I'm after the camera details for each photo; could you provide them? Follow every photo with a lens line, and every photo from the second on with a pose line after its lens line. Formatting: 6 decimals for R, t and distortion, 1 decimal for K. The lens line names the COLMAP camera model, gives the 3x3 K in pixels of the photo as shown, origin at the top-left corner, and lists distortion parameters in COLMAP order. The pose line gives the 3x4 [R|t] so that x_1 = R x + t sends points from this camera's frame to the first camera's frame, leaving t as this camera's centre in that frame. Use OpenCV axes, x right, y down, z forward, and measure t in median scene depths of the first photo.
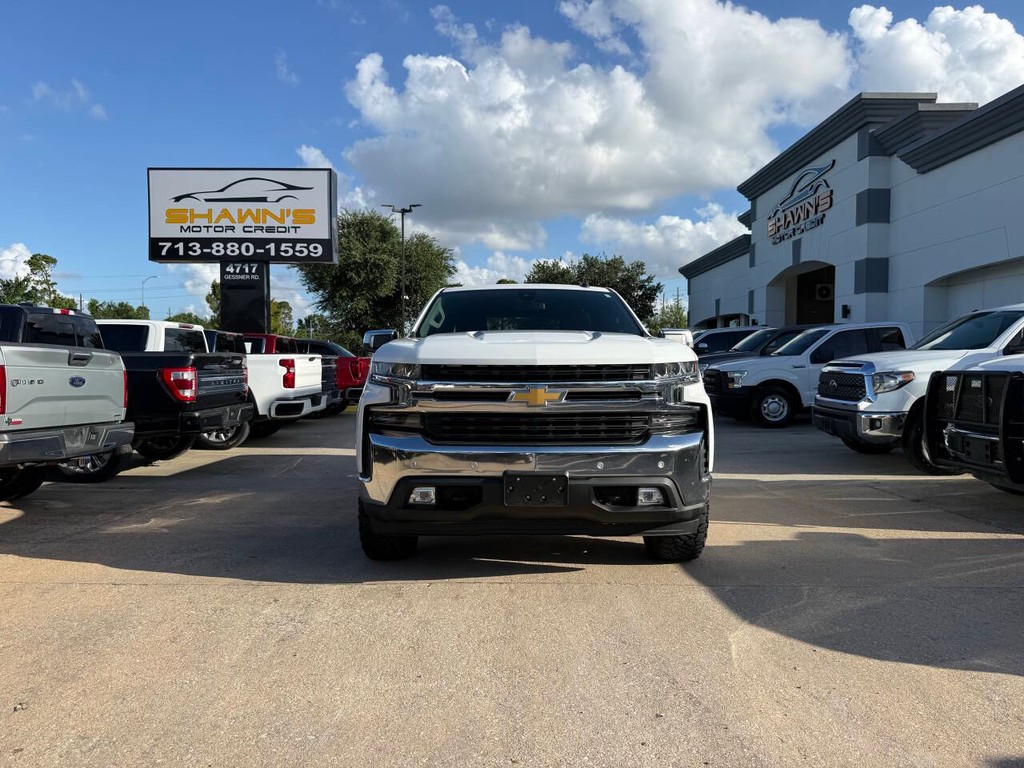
lens RADIAL K [[723.5, 0, 509.7], [0, 723.5, 359.1], [0, 0, 1]] dist [0.039447, -0.073126]
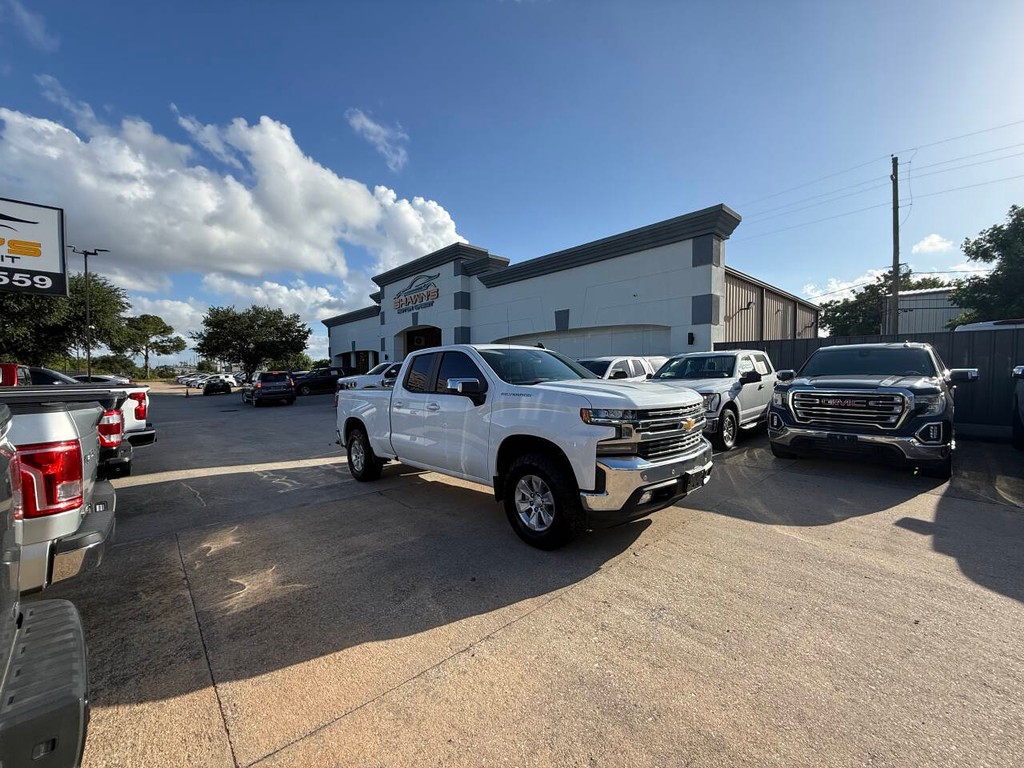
lens RADIAL K [[402.9, 0, 512.0], [0, 402.9, 384.0], [0, 0, 1]] dist [-0.002038, -0.000637]
pose [[0.736447, -0.023822, 0.676075, -0.162240], [0.005417, 0.999555, 0.029318, -0.014988], [-0.676473, -0.017929, 0.736249, 0.101999]]
